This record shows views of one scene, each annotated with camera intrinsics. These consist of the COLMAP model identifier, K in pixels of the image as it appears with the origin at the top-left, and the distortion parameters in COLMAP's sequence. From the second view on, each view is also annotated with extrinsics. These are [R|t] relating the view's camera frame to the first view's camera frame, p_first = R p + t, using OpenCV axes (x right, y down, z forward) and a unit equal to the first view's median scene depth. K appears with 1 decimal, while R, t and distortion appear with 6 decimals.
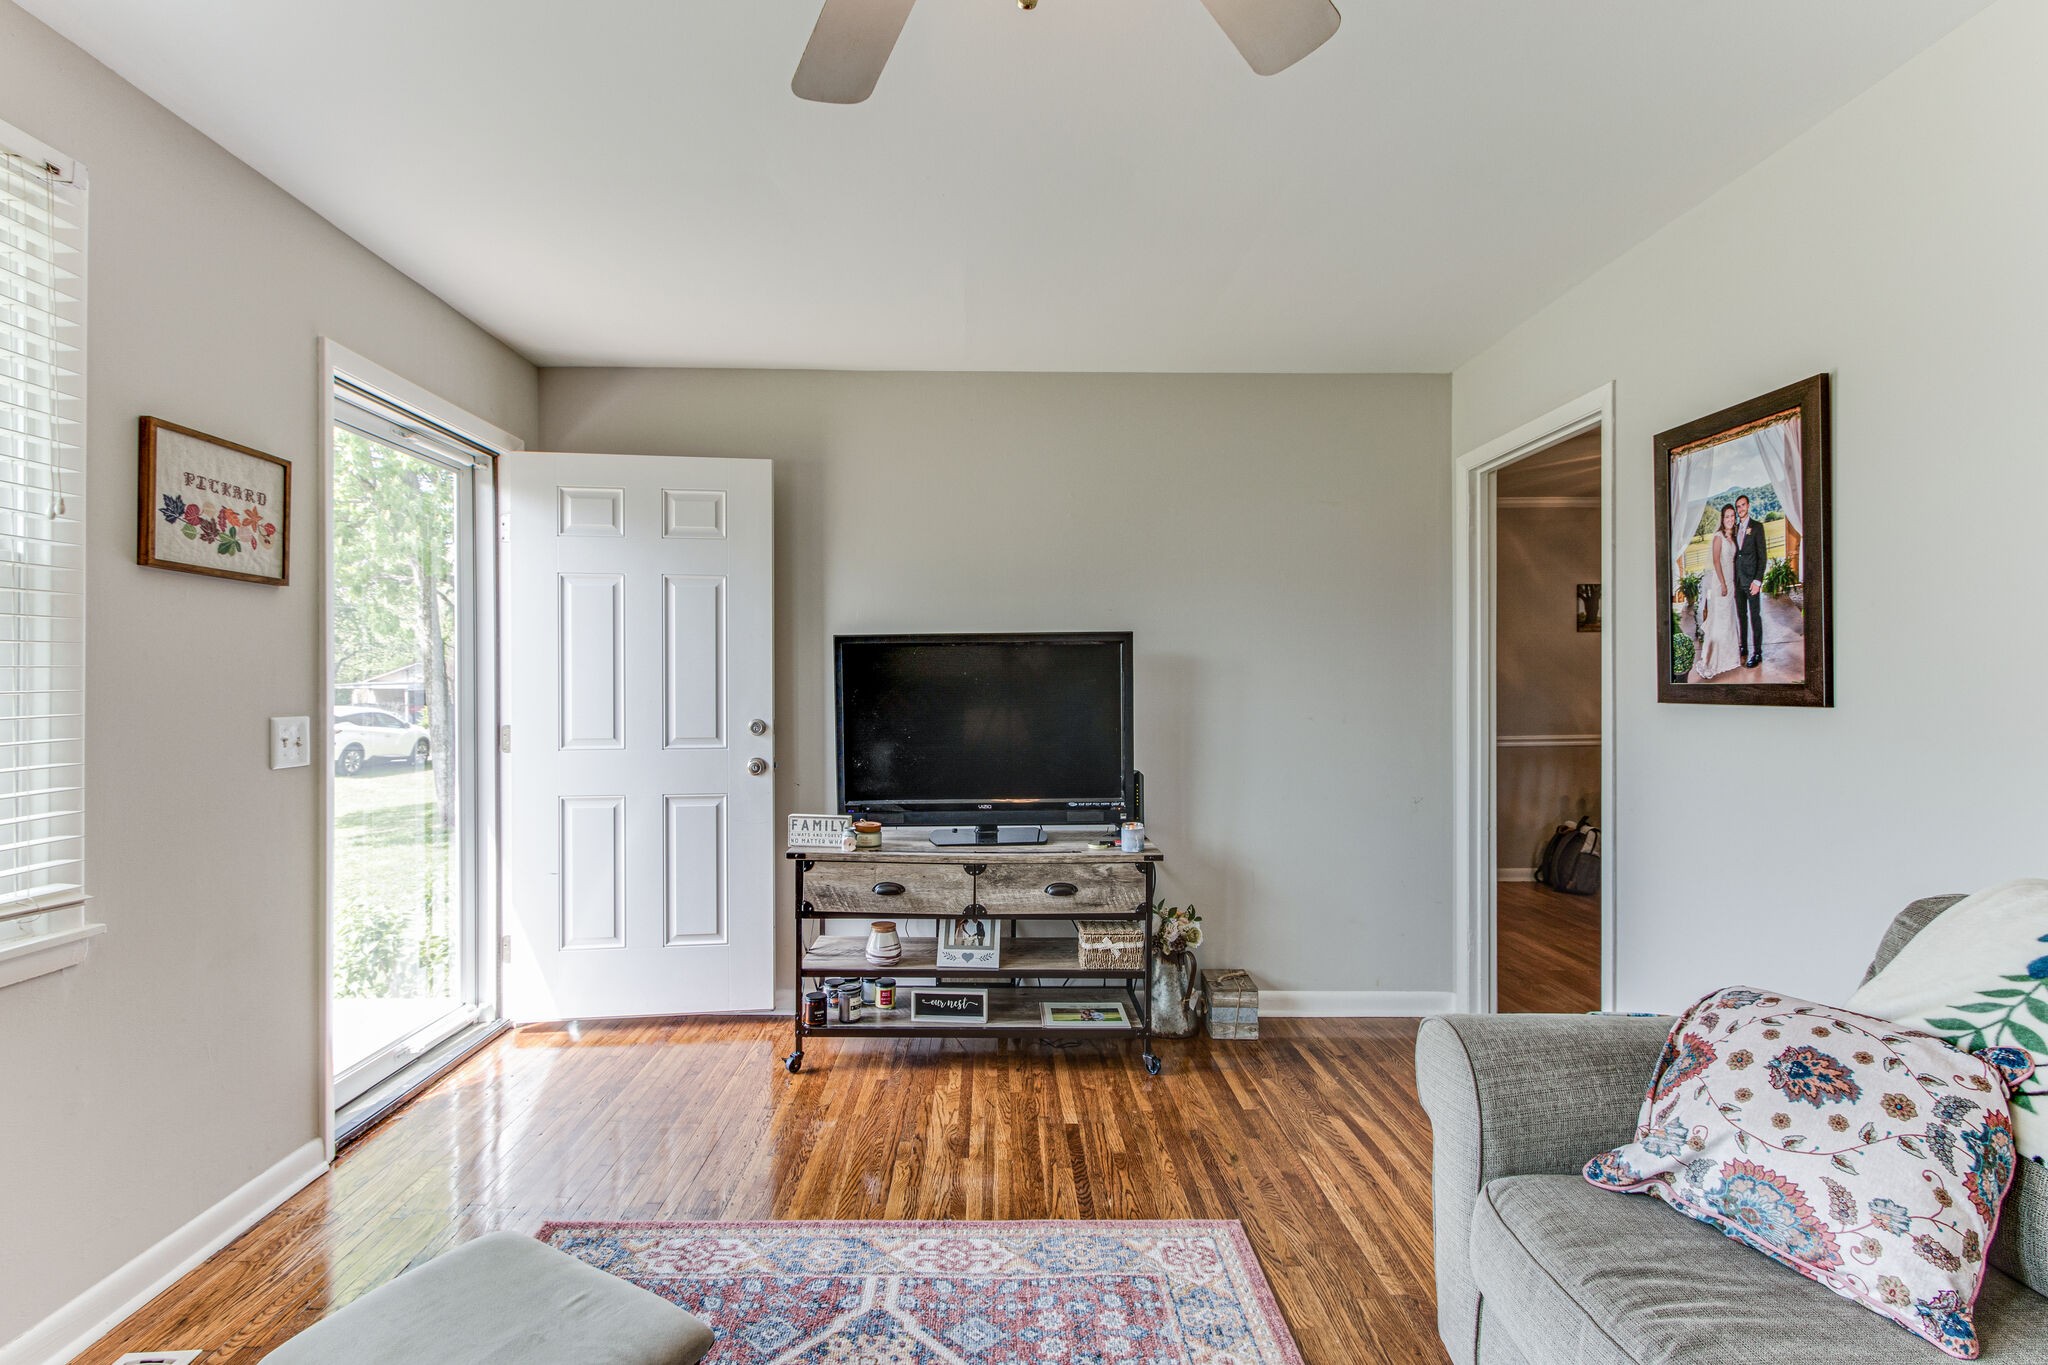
lens RADIAL K [[952.5, 0, 1000.3], [0, 952.5, 691.8], [0, 0, 1]] dist [-0.002615, -0.004281]
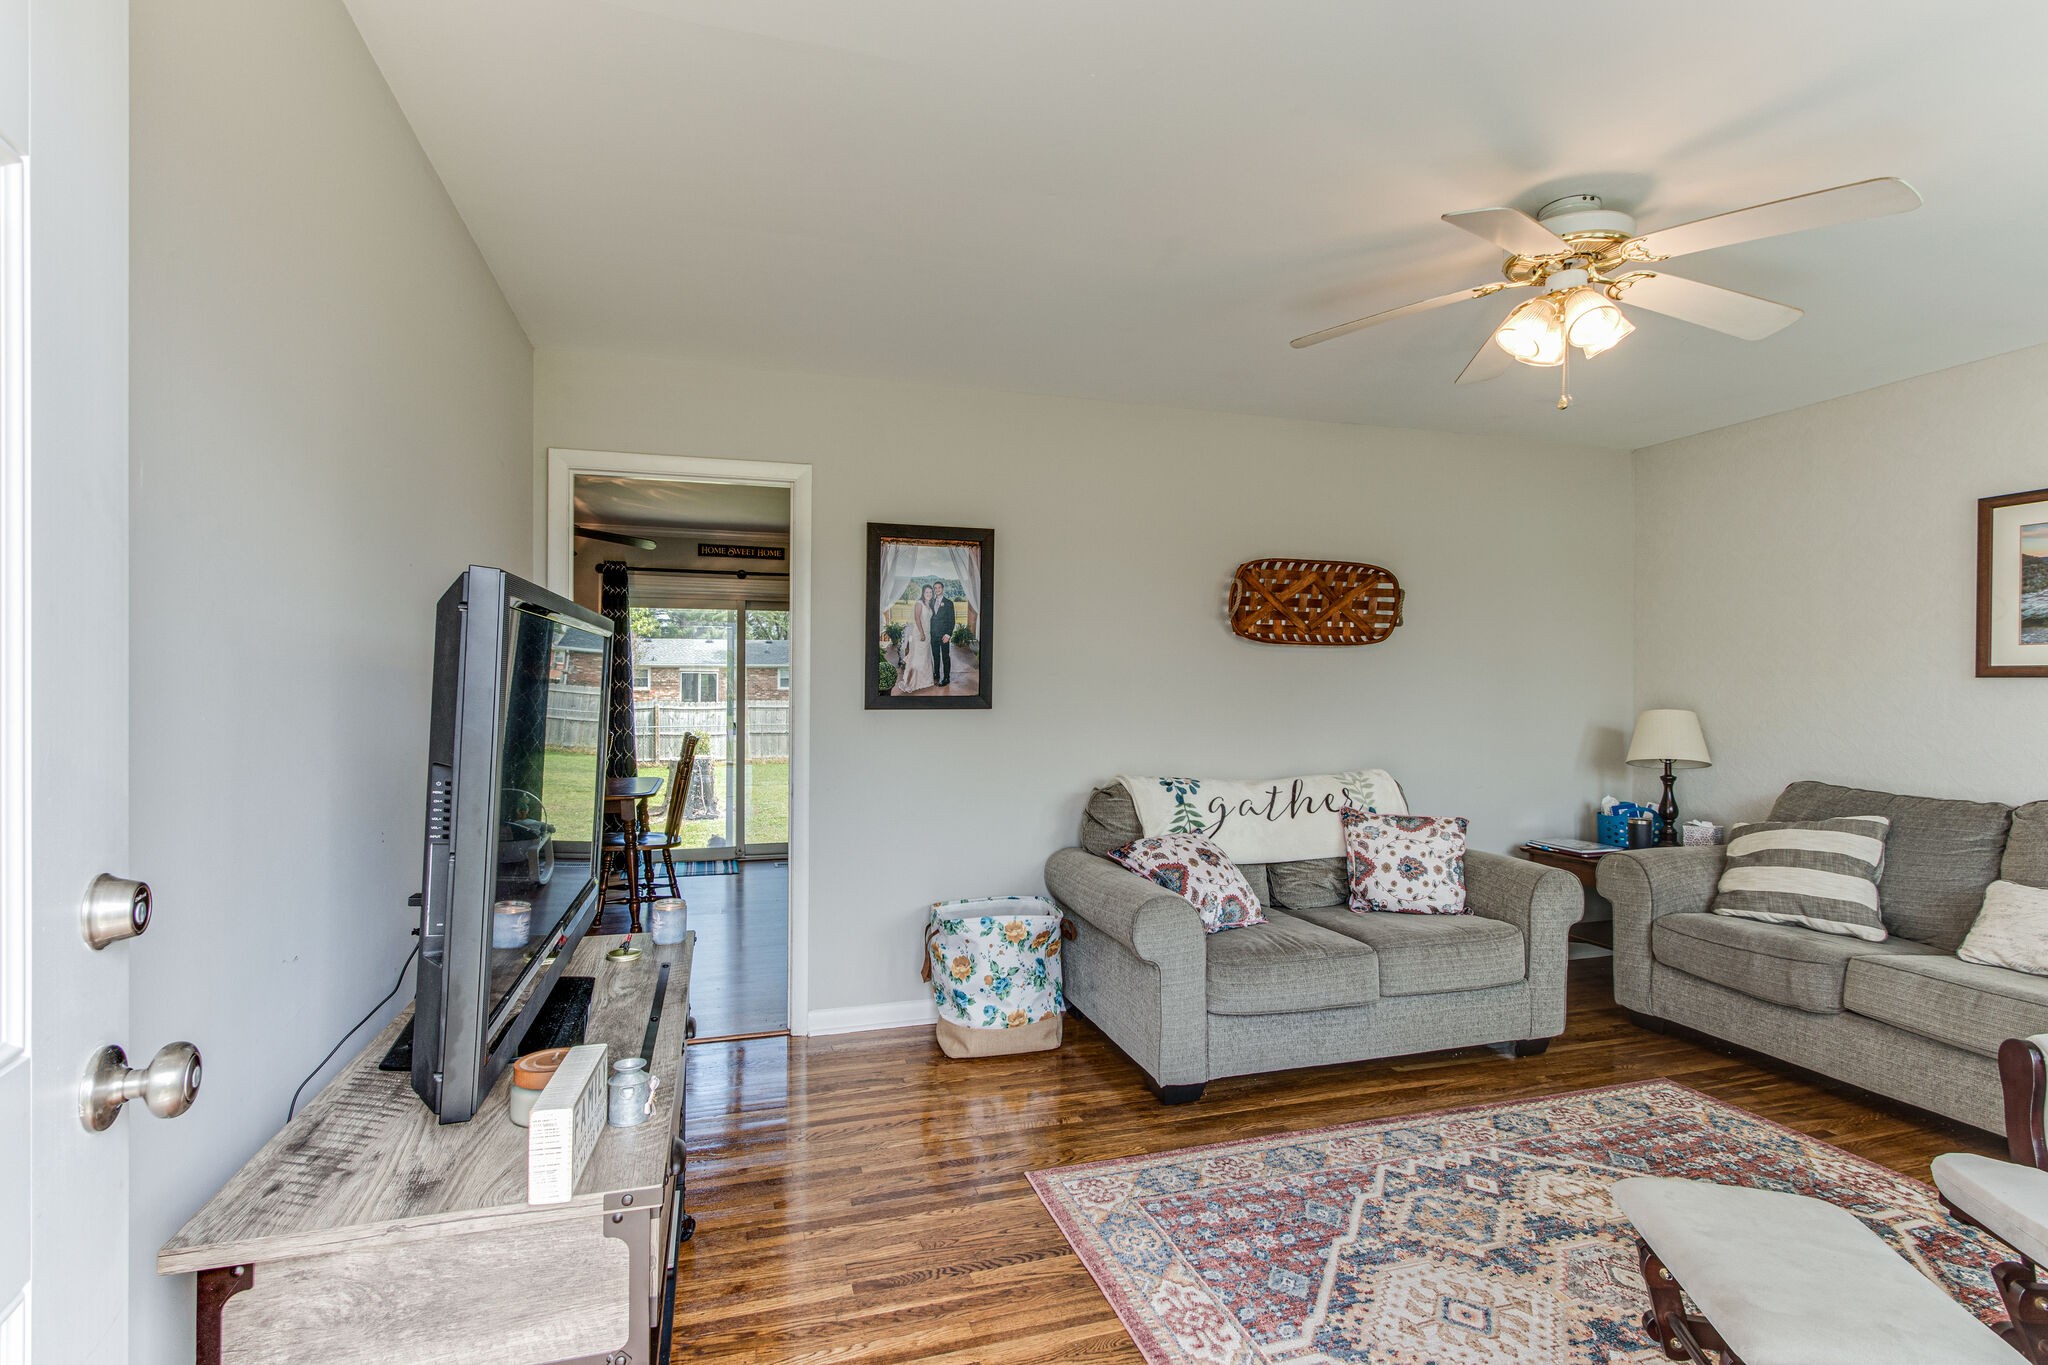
lens RADIAL K [[953.3, 0, 1008.1], [0, 953.3, 678.6], [0, 0, 1]] dist [0.002520, -0.001046]
pose [[-0.285624, 0.005755, 0.958325, -0.818088], [0.005575, 0.999975, -0.004343, -0.029476], [-0.958326, 0.004102, -0.285649, 1.315283]]
